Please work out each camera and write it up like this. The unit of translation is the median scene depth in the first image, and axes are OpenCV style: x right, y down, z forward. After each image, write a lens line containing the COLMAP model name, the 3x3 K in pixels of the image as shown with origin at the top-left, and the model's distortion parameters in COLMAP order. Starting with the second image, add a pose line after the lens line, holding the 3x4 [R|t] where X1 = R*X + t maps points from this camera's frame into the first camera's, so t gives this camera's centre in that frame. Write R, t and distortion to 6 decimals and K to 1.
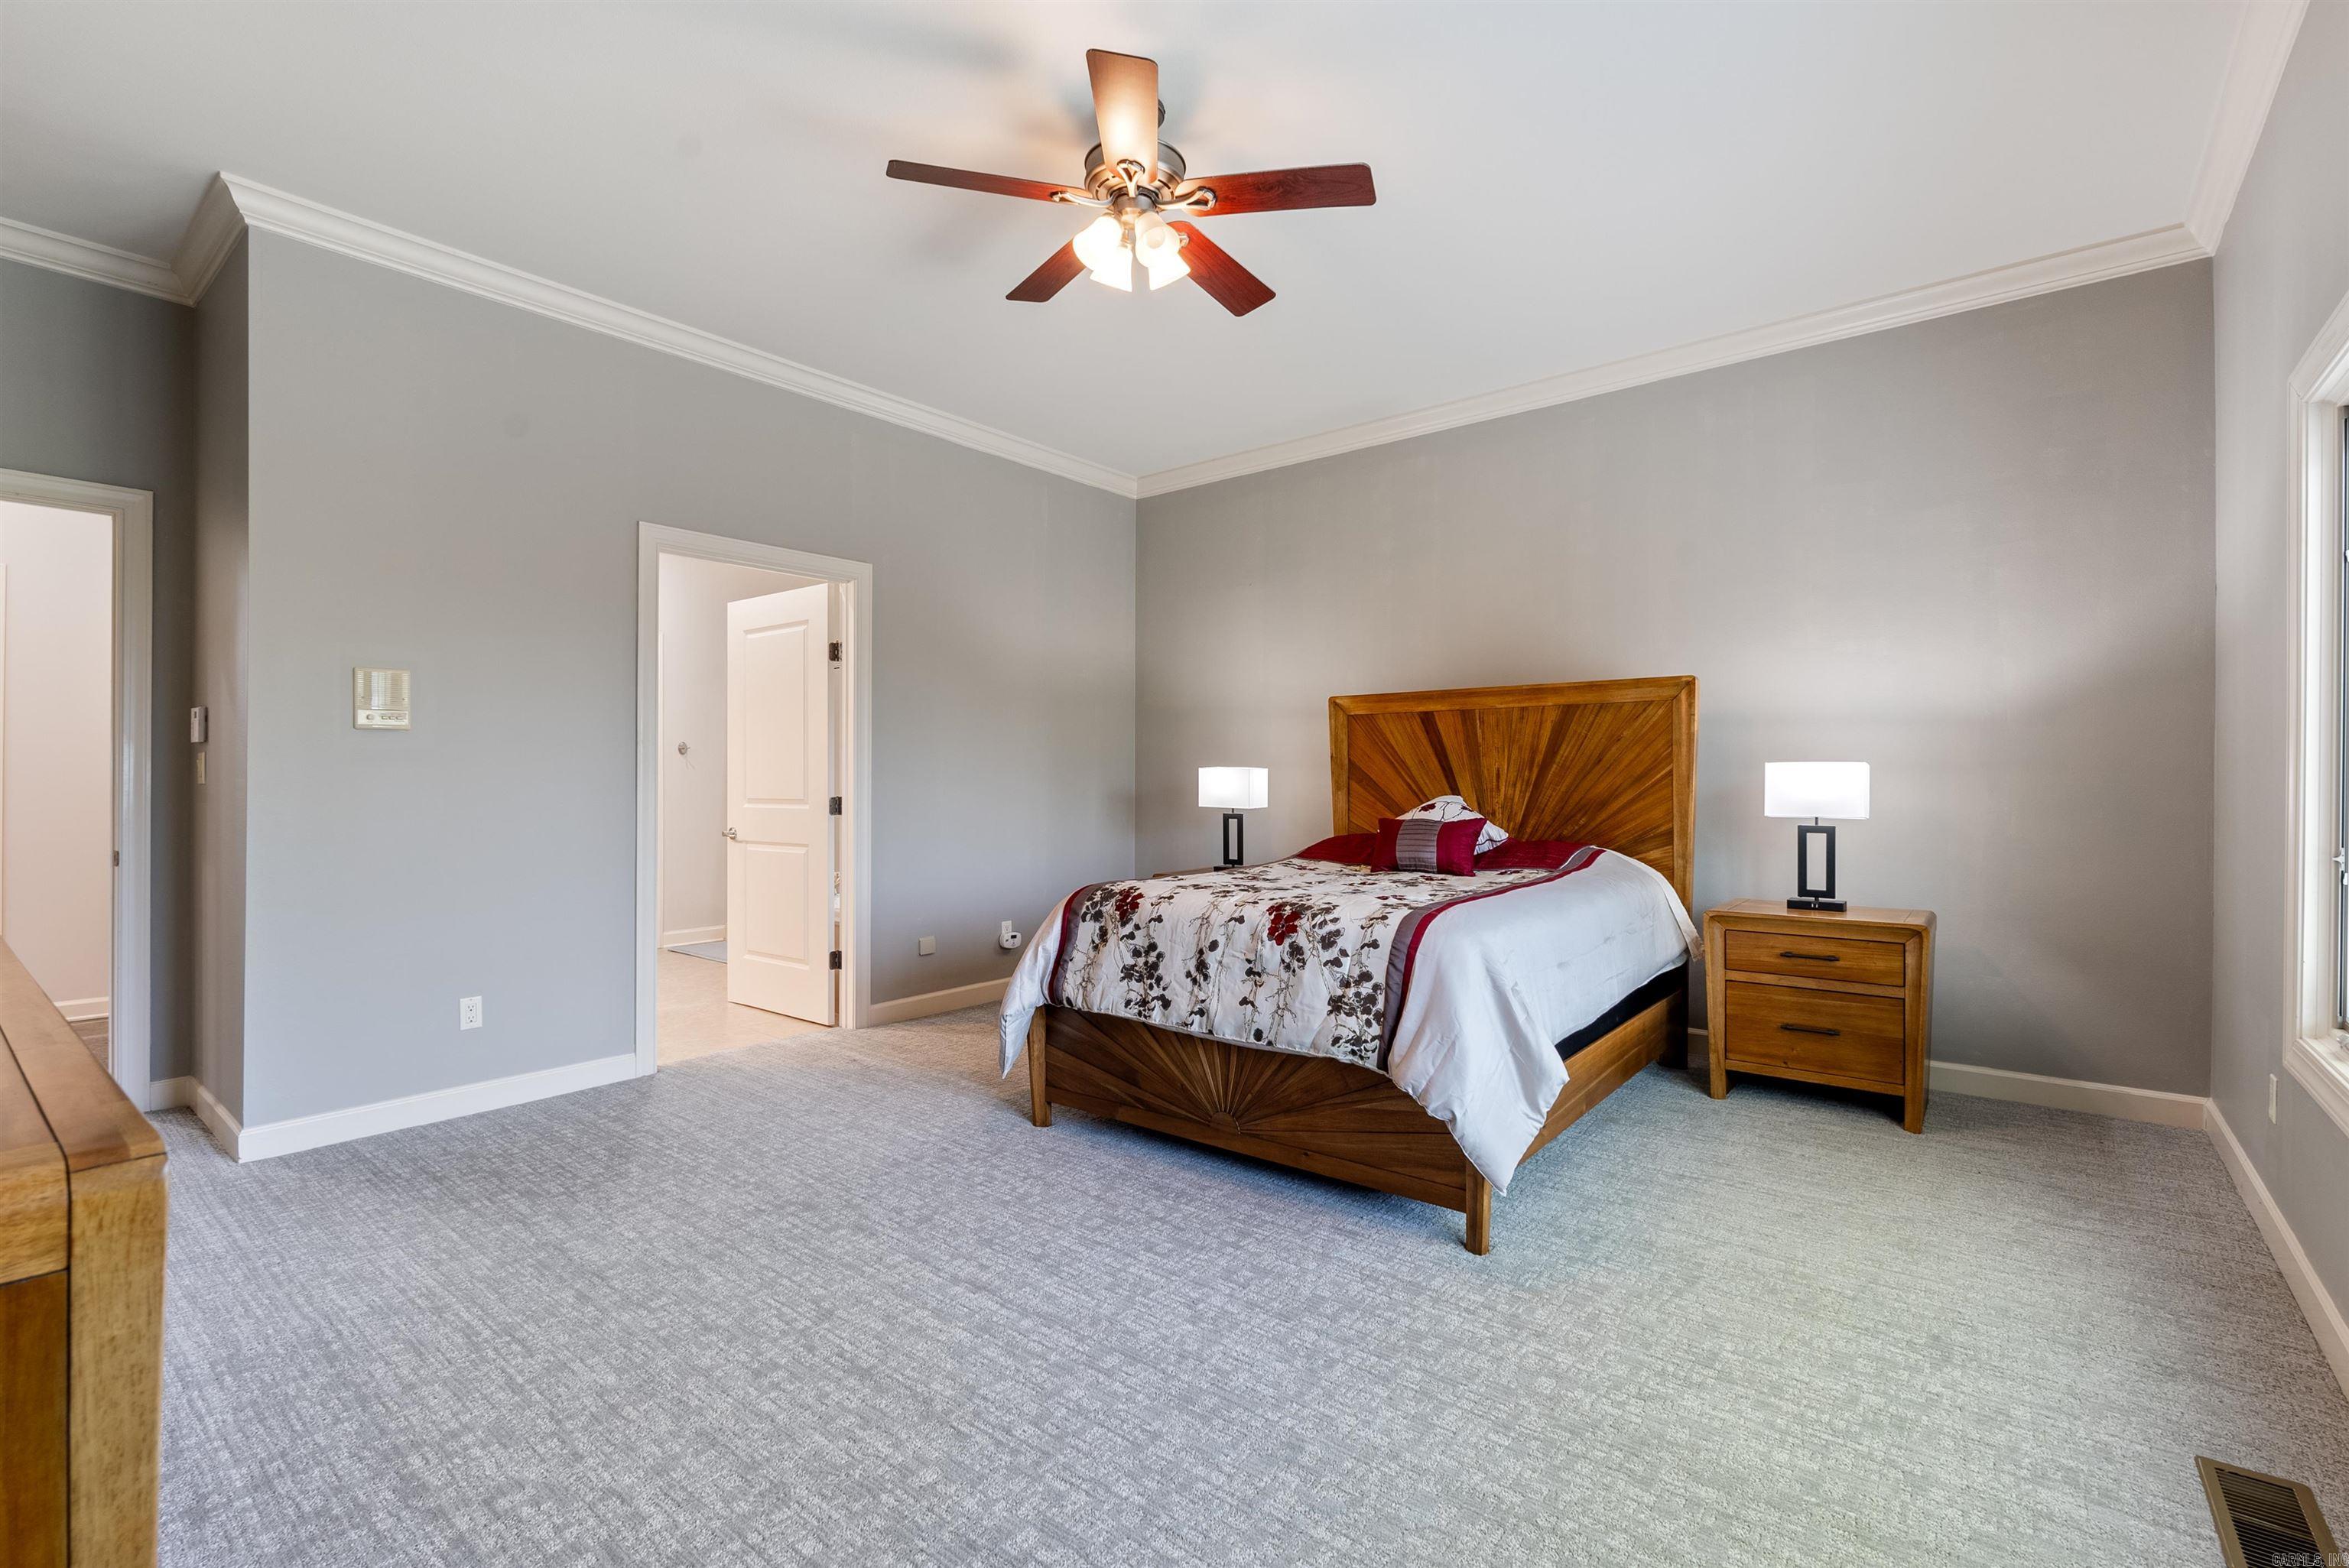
lens RADIAL K [[1035.1, 0, 1231.4], [0, 1035.1, 819.6], [0, 0, 1]] dist [-0.000750, 0.000060]
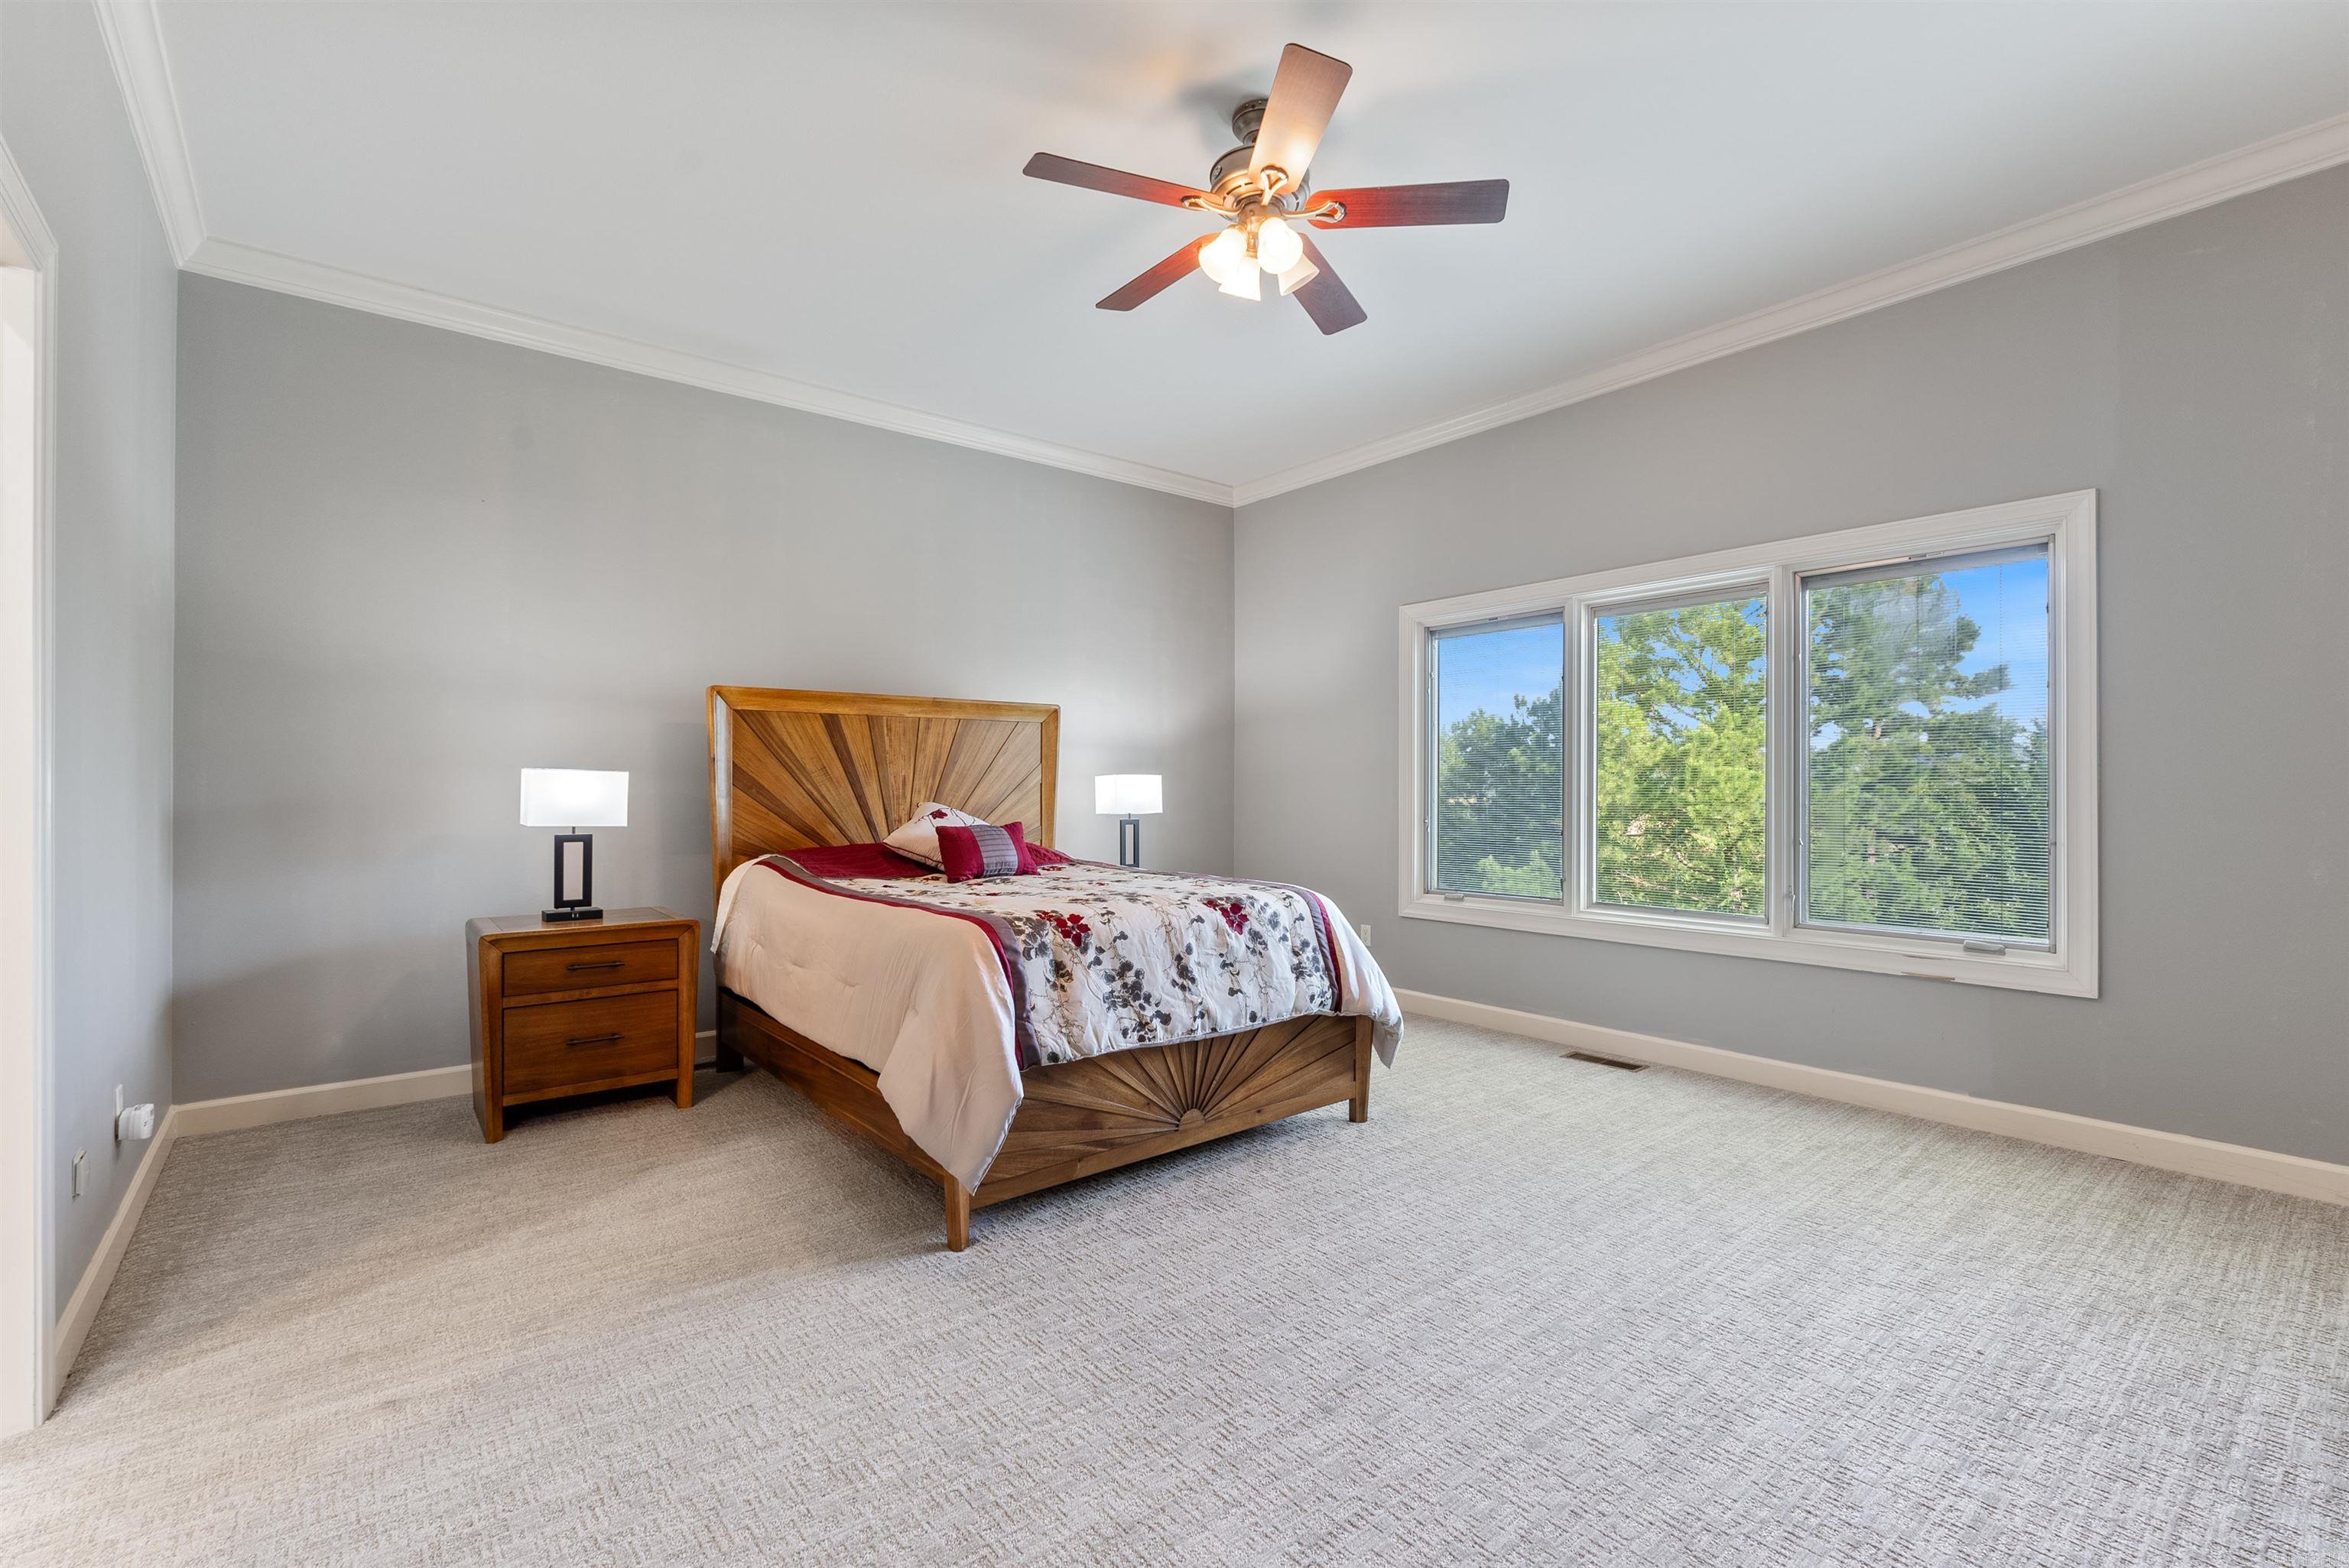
lens RADIAL K [[1047.4, 0, 1176.0], [0, 1047.4, 786.0], [0, 0, 1]] dist [-0.005185, 0.000494]
pose [[0.240049, -0.000323, 0.970761, -0.960299], [0.040462, 0.999134, -0.009673, -0.027499], [-0.969917, 0.041601, 0.239854, 0.712411]]
